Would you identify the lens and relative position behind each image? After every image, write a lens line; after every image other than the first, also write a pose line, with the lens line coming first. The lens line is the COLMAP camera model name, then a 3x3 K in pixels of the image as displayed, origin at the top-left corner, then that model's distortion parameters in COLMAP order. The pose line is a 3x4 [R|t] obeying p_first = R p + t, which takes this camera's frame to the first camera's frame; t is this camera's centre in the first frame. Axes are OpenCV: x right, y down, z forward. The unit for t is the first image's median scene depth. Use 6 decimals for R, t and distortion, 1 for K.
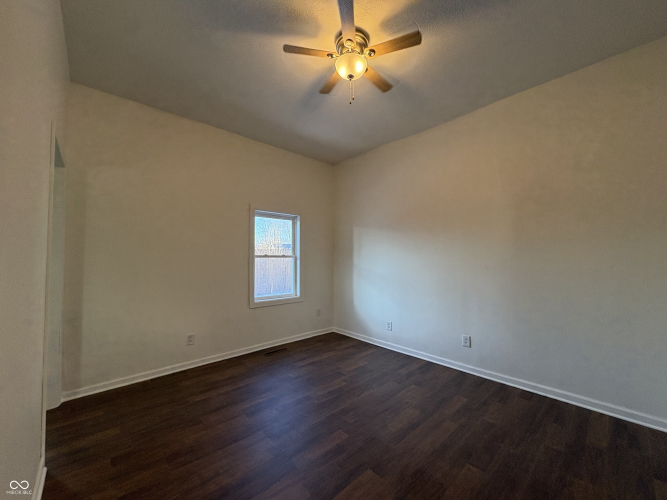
lens RADIAL K [[263.0, 0, 333.7], [0, 263.0, 248.4], [0, 0, 1]] dist [0.000840, -0.000031]
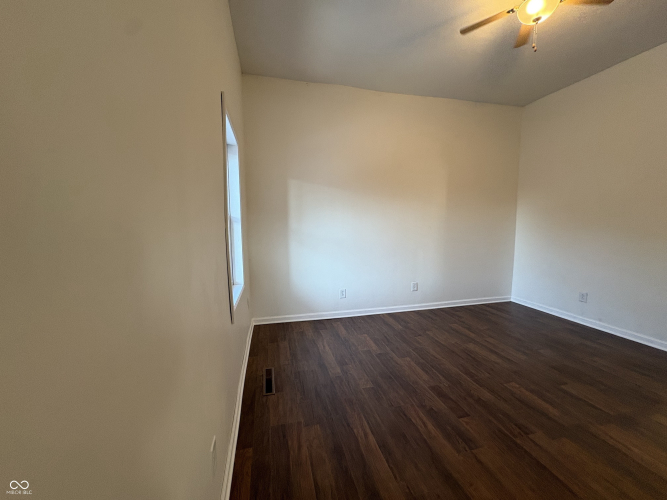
lens RADIAL K [[263.0, 0, 333.7], [0, 263.0, 248.4], [0, 0, 1]] dist [0.000840, -0.000031]
pose [[0.479269, -0.080162, 0.873999, -0.770696], [-0.028176, 0.993902, 0.106610, 0.047738], [-0.877216, -0.075721, 0.474088, 0.762440]]
